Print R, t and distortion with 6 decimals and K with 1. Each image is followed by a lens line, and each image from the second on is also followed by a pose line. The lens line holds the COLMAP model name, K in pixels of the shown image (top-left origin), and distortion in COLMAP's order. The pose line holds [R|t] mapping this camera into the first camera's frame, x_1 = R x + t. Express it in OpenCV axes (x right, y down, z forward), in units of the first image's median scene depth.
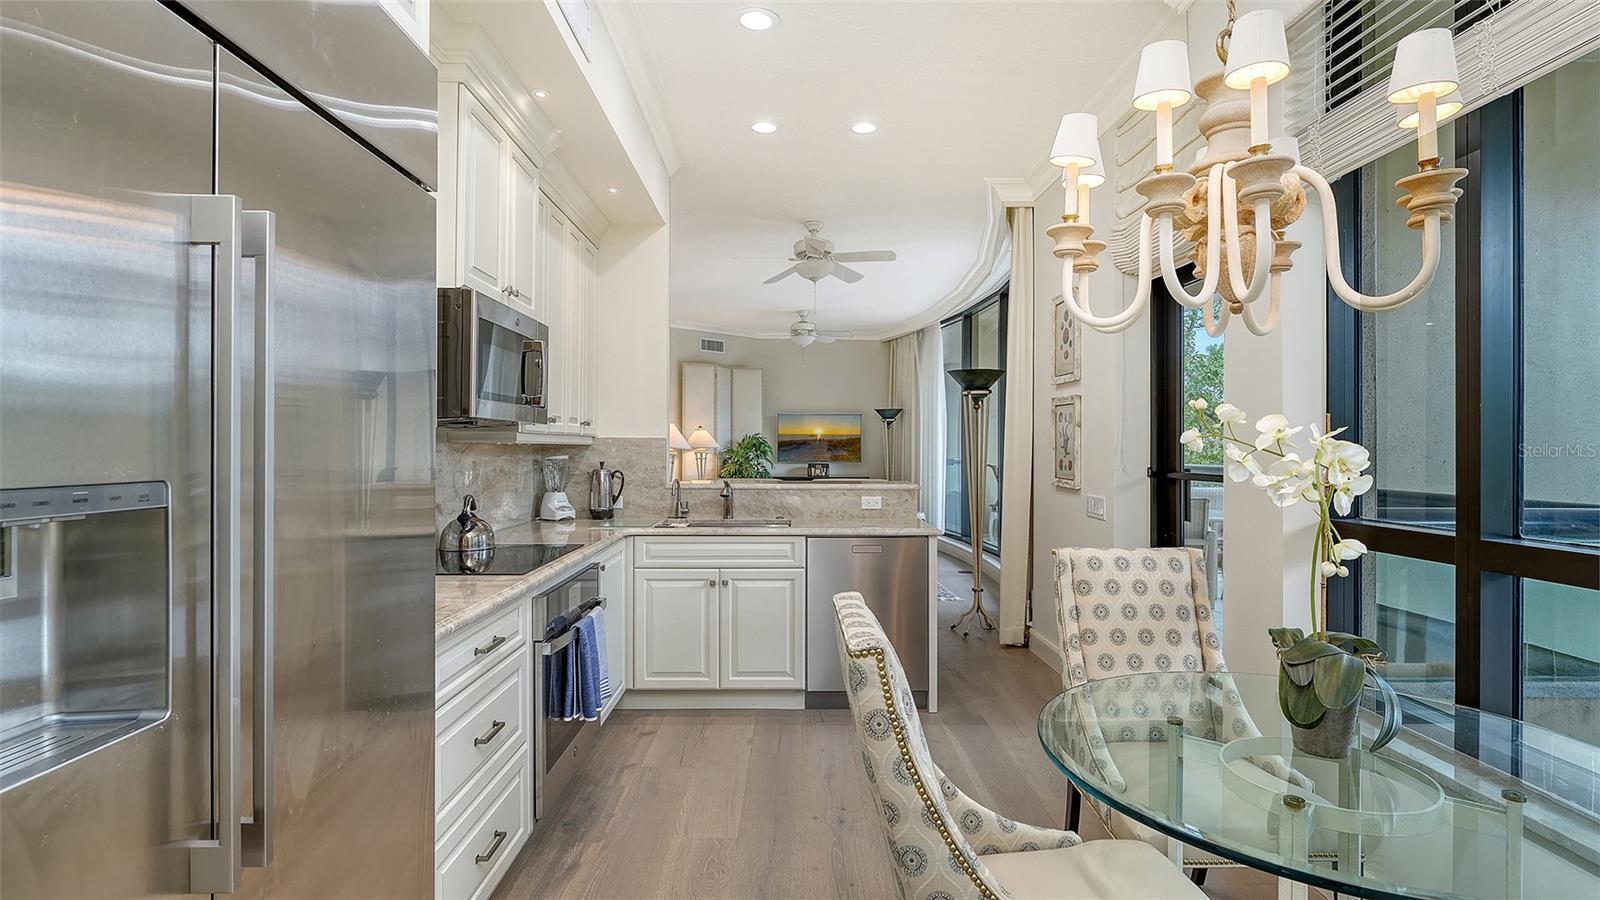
lens RADIAL K [[807.5, 0, 800.0], [0, 807.5, 450.0], [0, 0, 1]] dist [-0.000690, -0.000314]
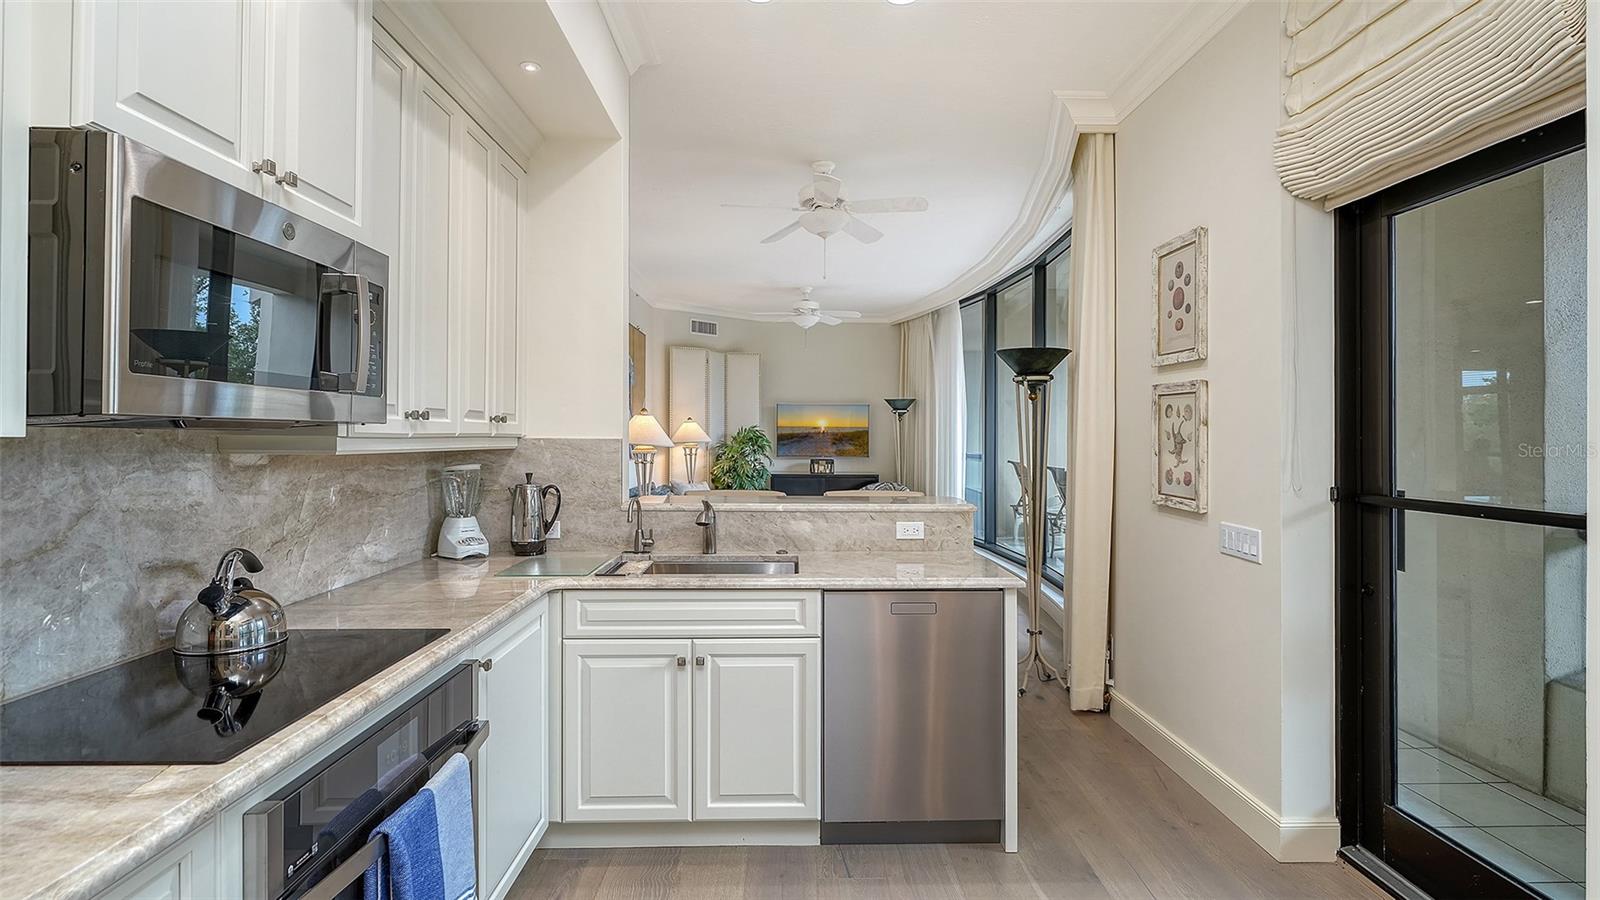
lens RADIAL K [[787.2, 0, 800.0], [0, 787.2, 450.0], [0, 0, 1]] dist [-0.000446, -0.000079]
pose [[0.999991, 0.002336, 0.003468, -0.011881], [-0.002385, 0.999896, 0.014211, -0.015336], [-0.003434, -0.014219, 0.999893, 0.305377]]
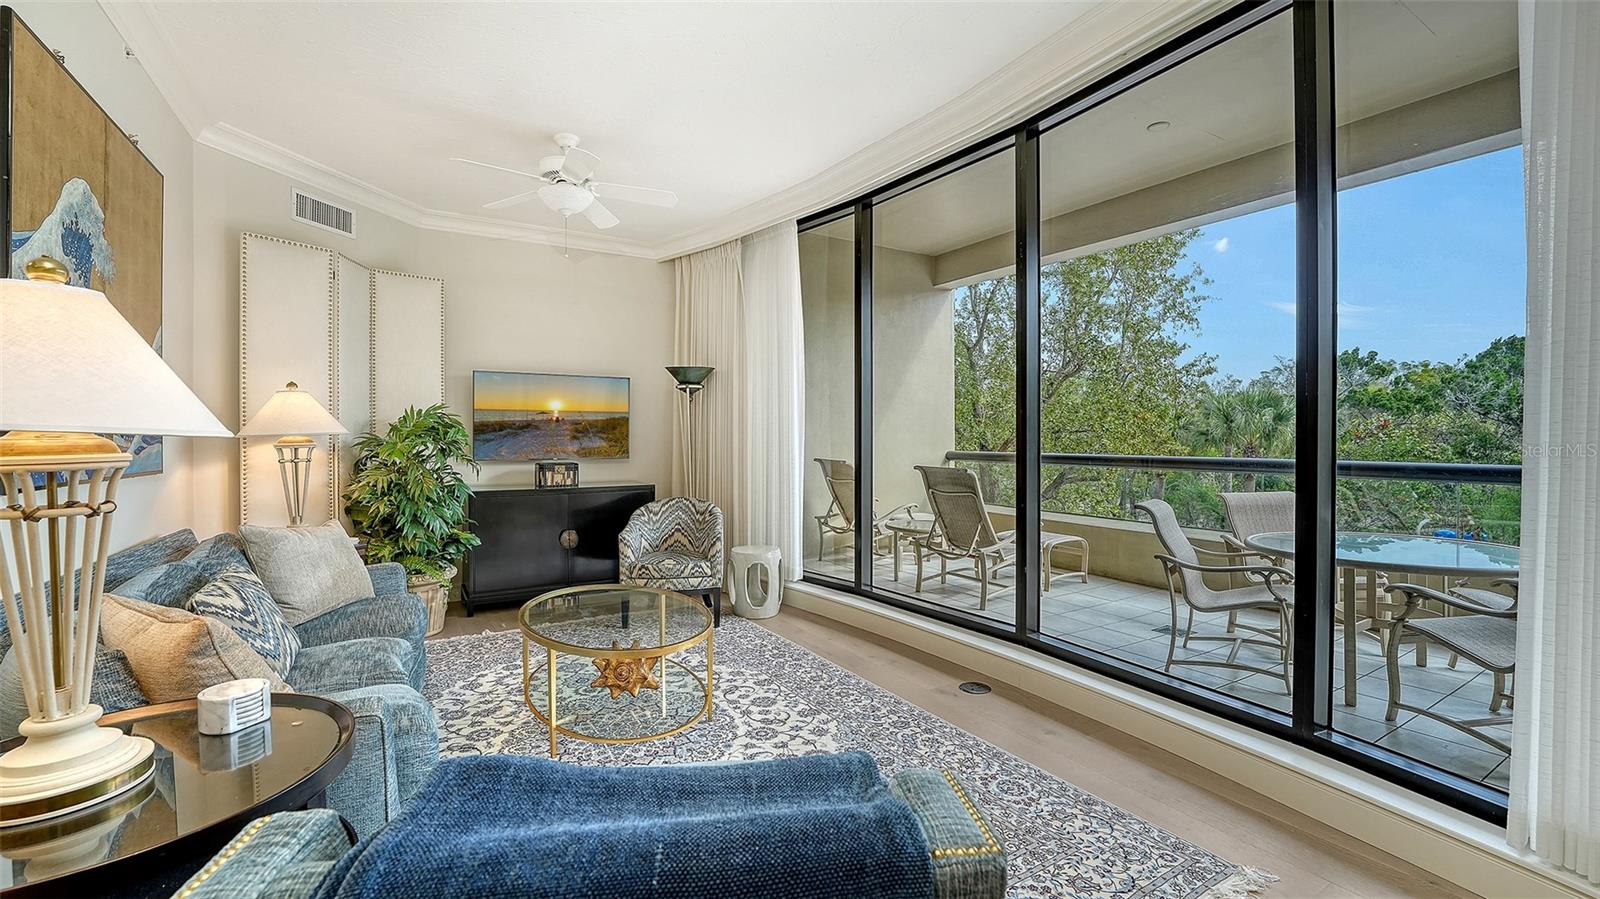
lens RADIAL K [[666.7, 0, 800.0], [0, 666.7, 449.5], [0, 0, 1]] dist [-0.020509, -0.000002]
pose [[0.866902, -0.011045, 0.498357, -0.155524], [0.001568, 0.999810, 0.019432, -0.002767], [-0.498477, -0.016065, 0.866754, 1.349086]]
